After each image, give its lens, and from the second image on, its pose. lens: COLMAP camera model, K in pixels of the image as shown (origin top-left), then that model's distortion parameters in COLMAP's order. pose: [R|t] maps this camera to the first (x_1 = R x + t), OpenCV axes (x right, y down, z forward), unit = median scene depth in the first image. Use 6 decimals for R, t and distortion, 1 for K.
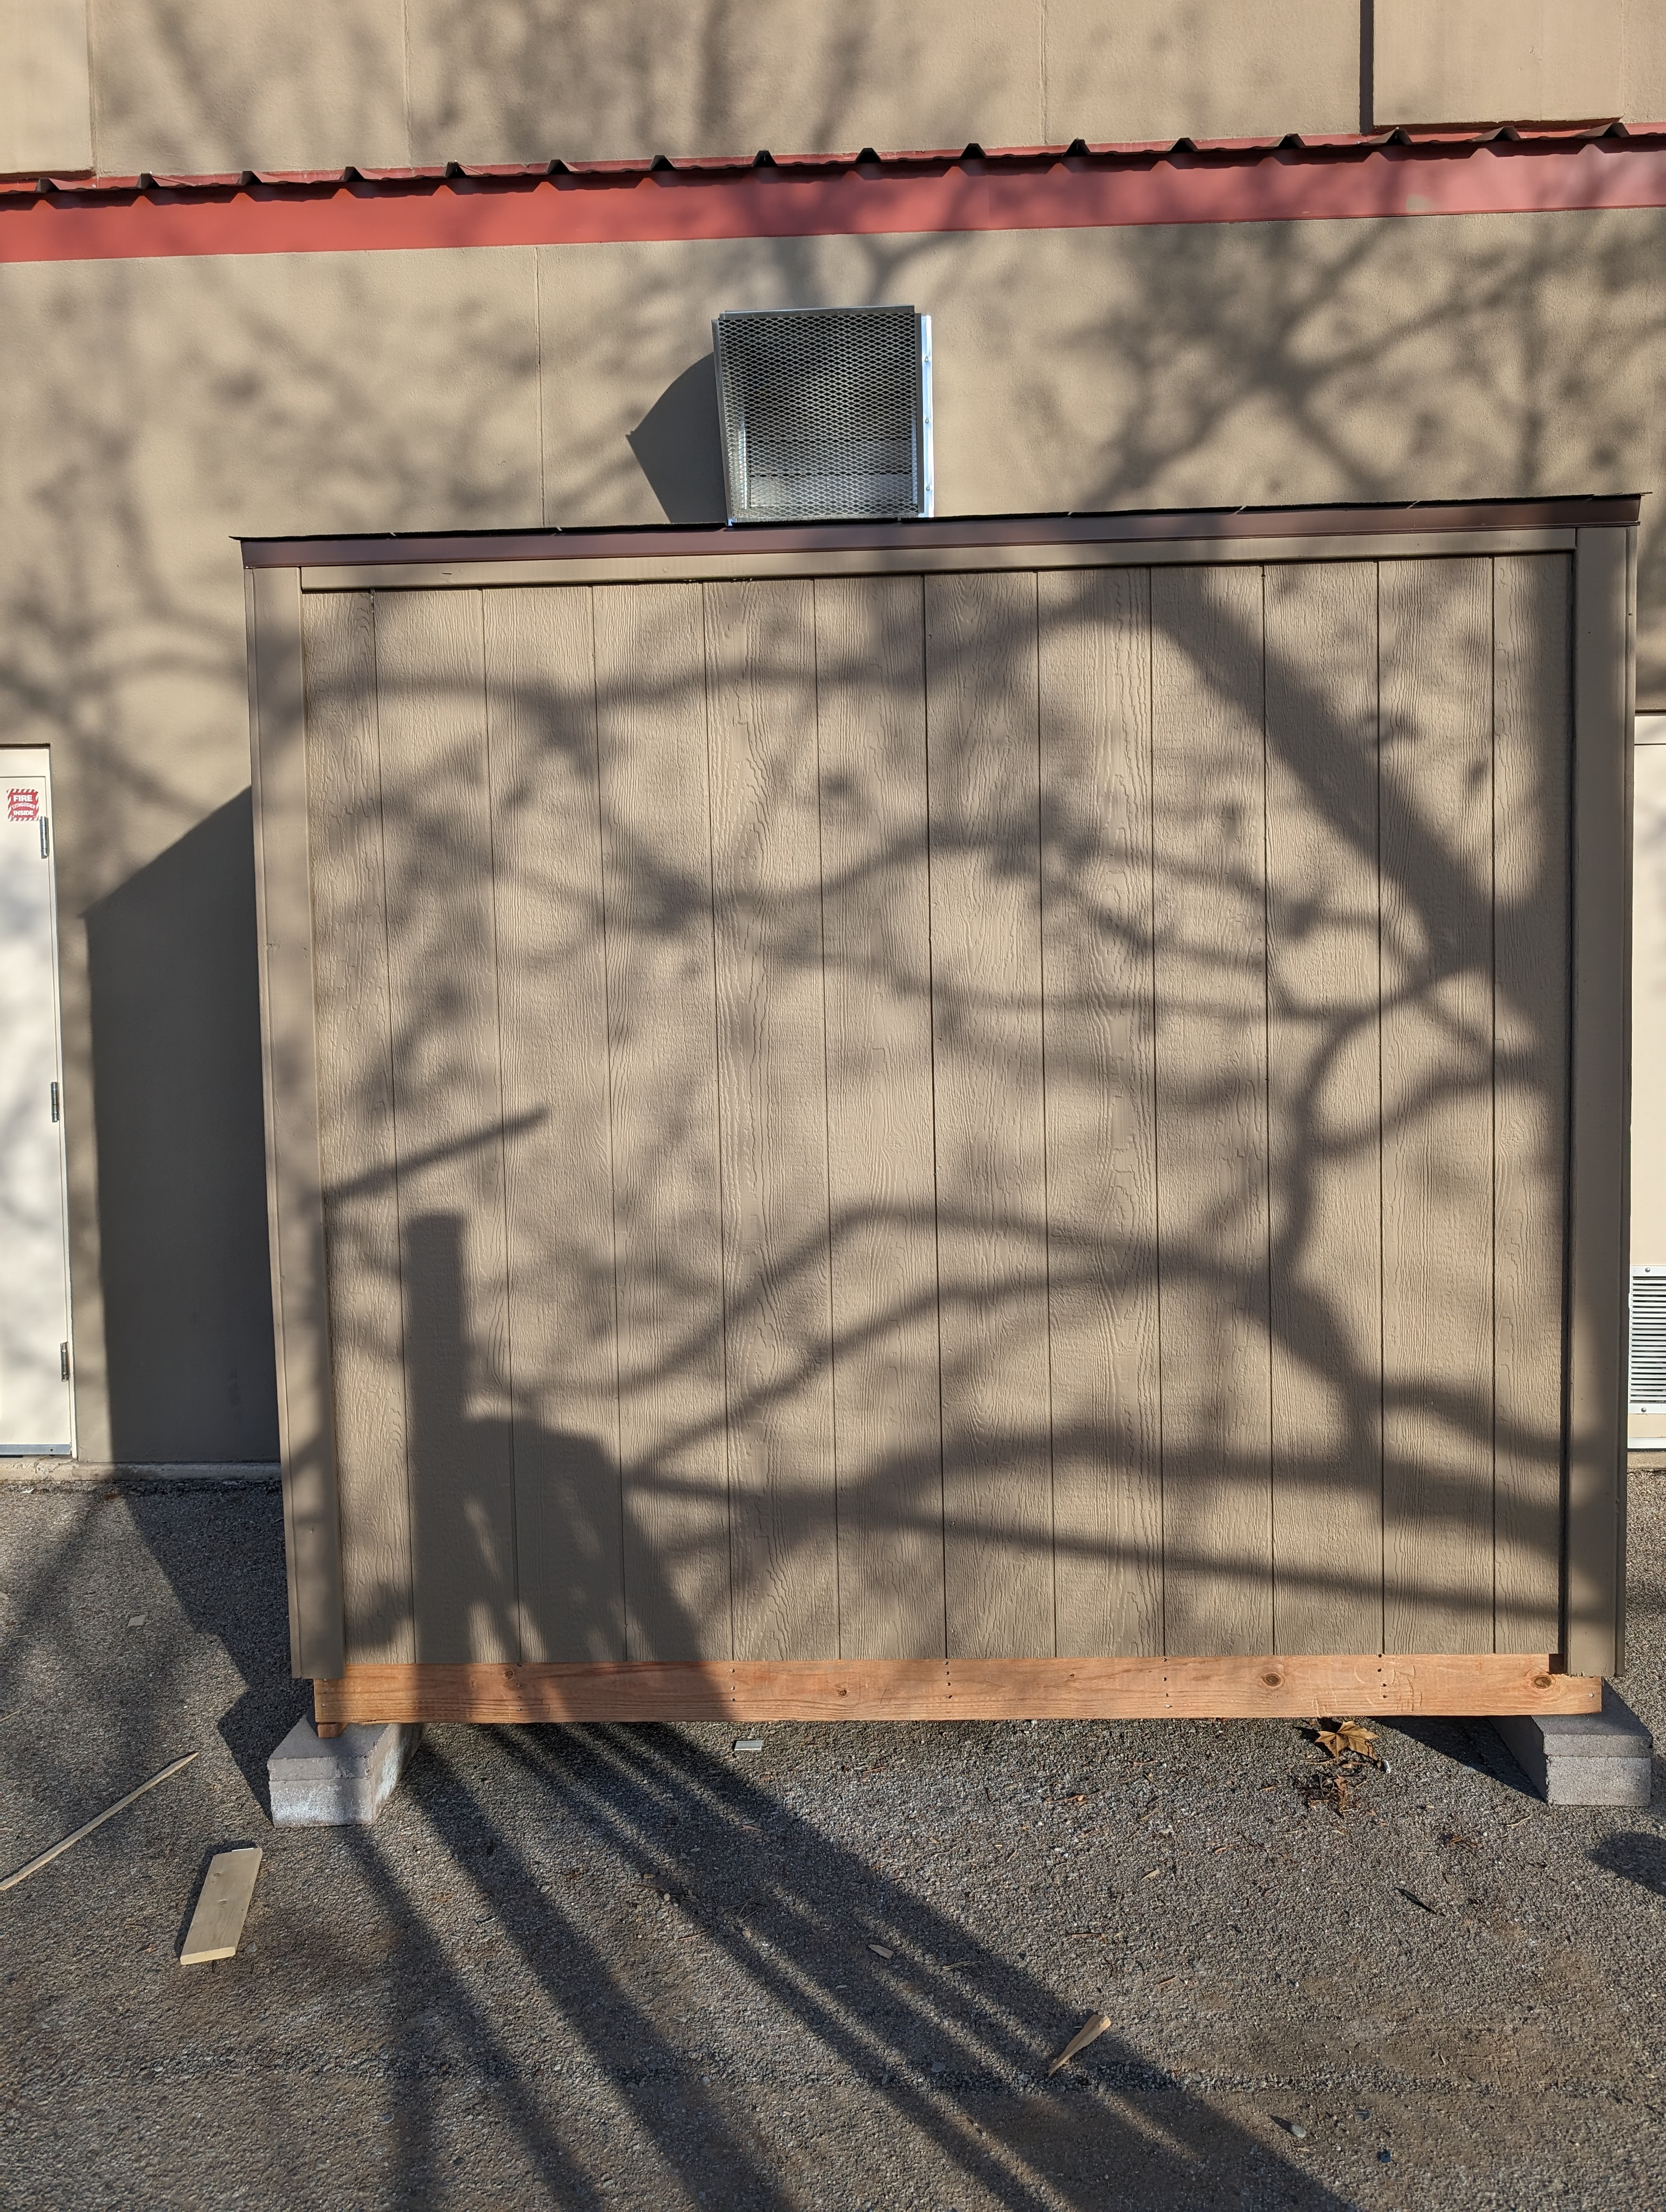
lens RADIAL K [[1586.1, 0, 835.4], [0, 1586.1, 1103.7], [0, 0, 1]] dist [0.020702, -0.022636]
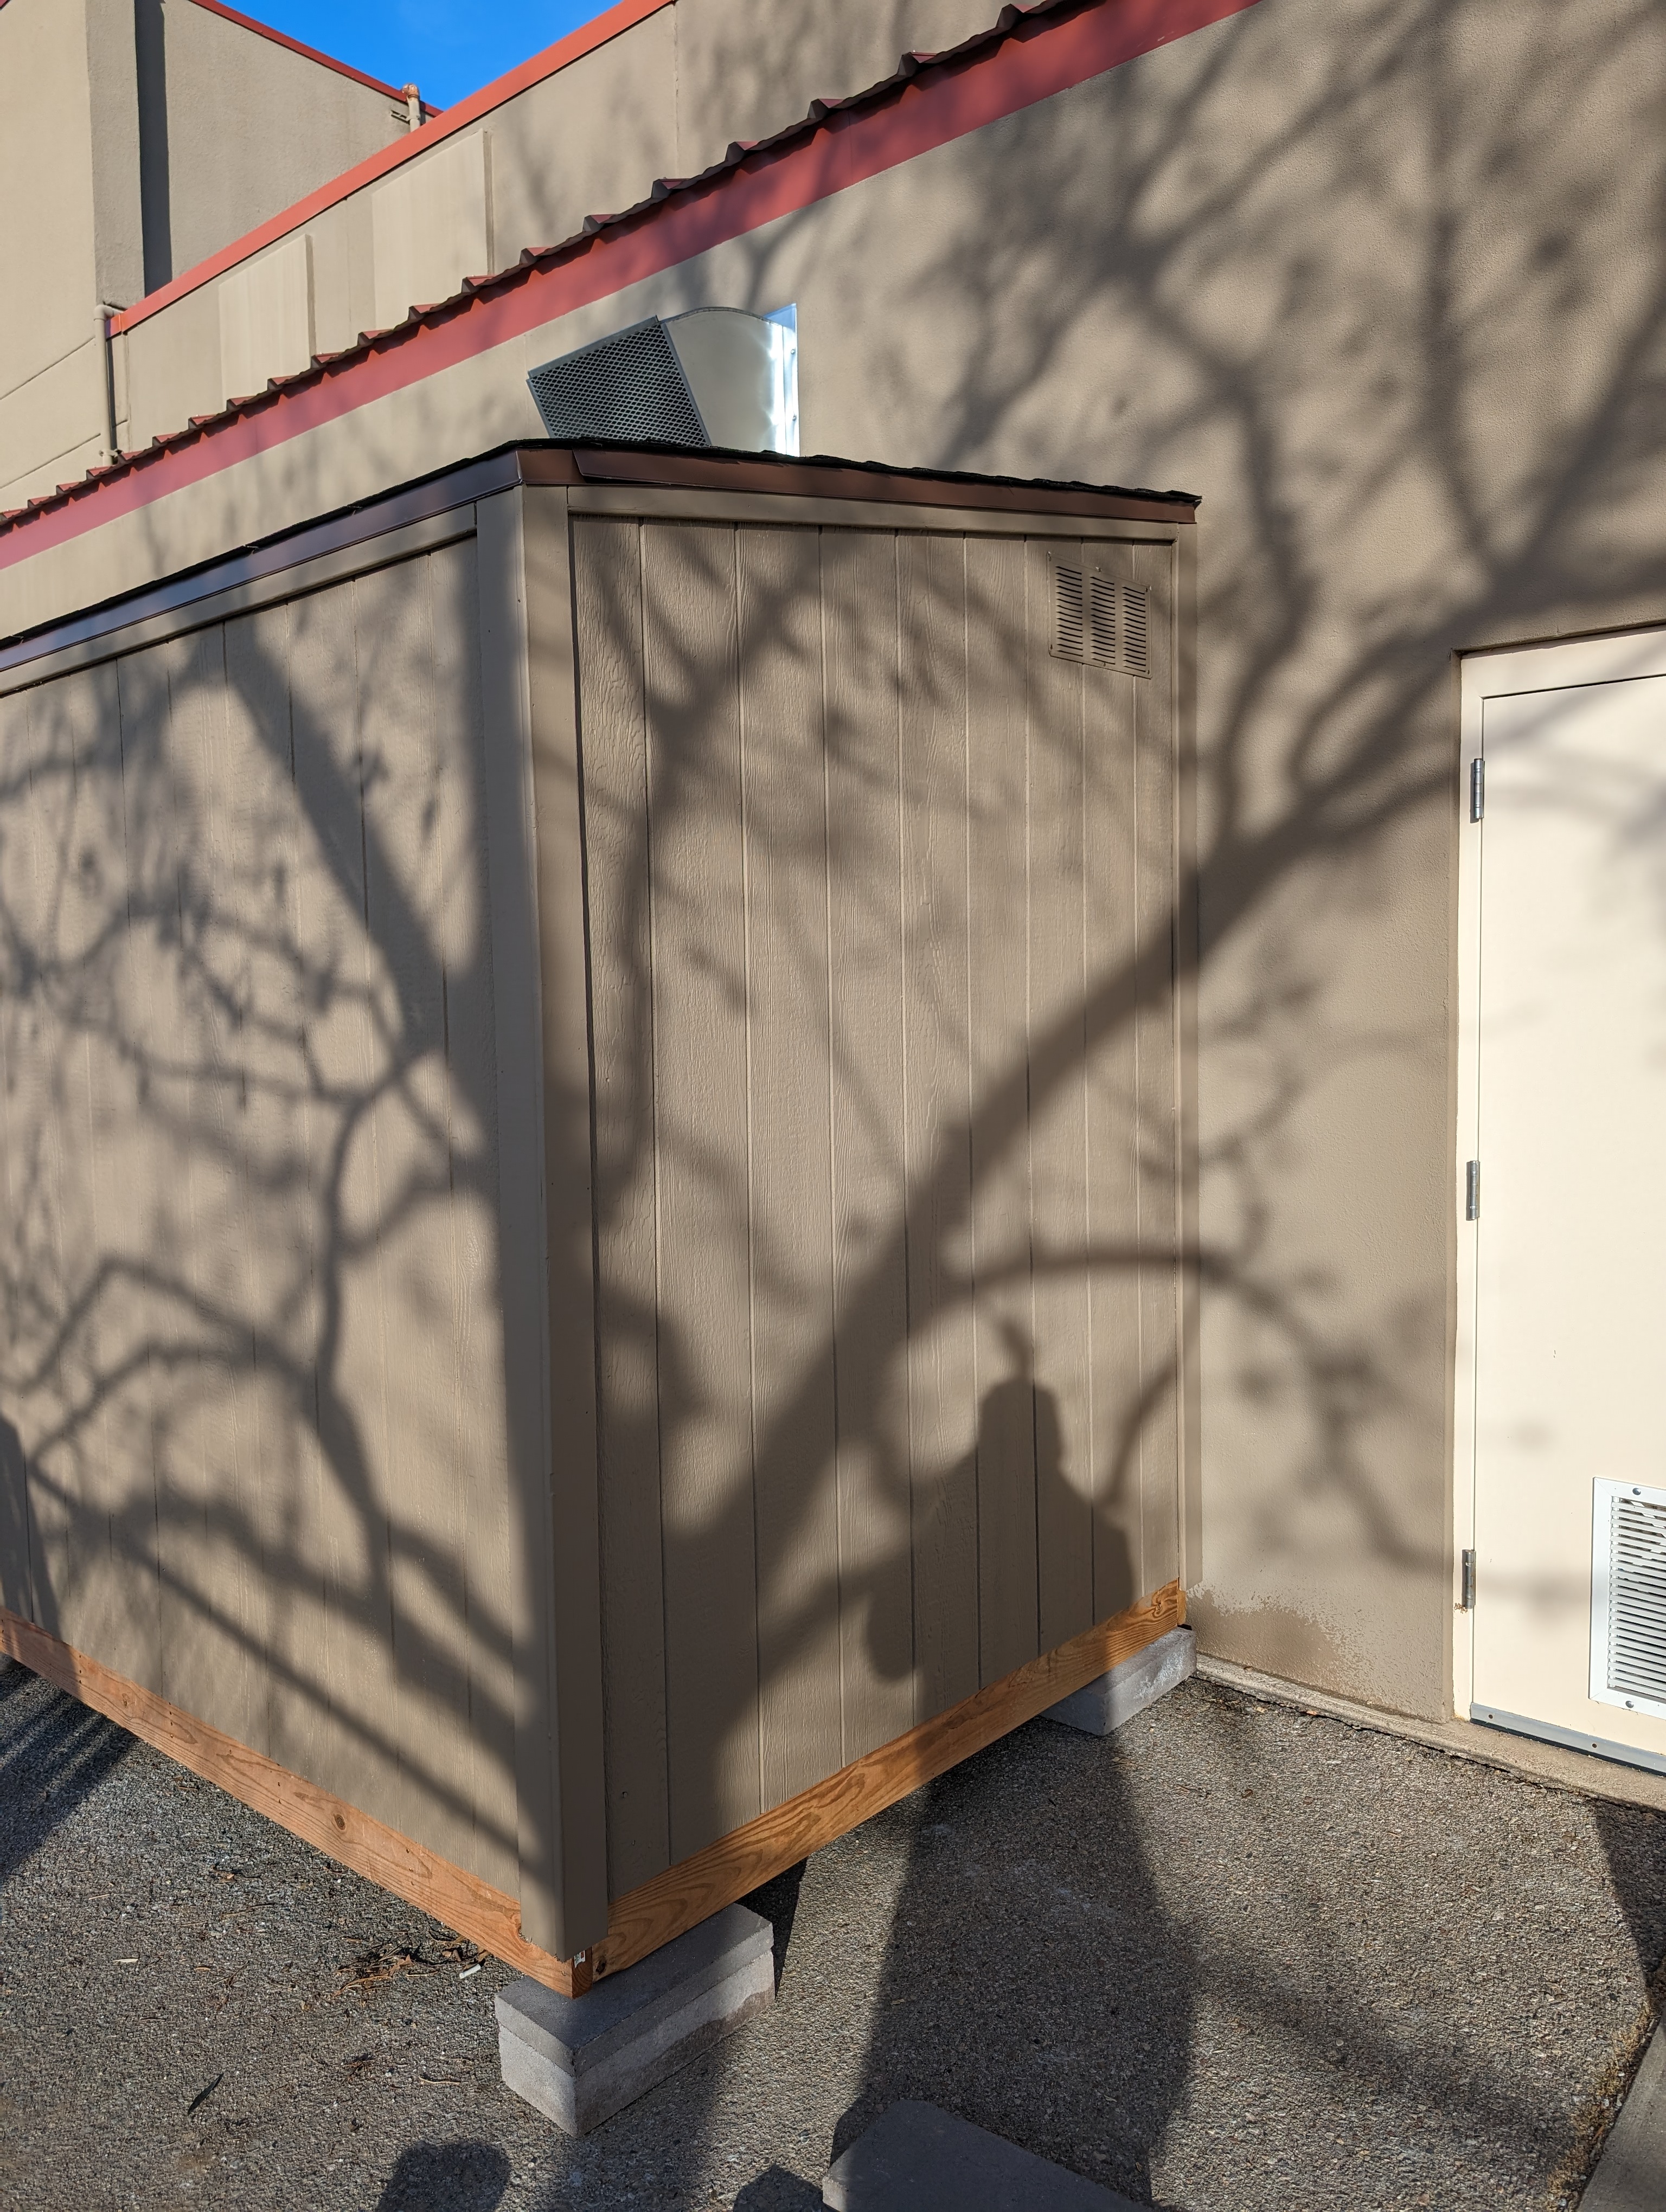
lens RADIAL K [[1586.1, 0, 832.8], [0, 1586.1, 1115.9], [0, 0, 1]] dist [0.020702, -0.022636]
pose [[0.776630, 0.054258, -0.627617, 1.066595], [-0.047175, 0.998496, 0.027946, -0.082271], [0.628189, 0.007904, 0.778021, 0.474631]]
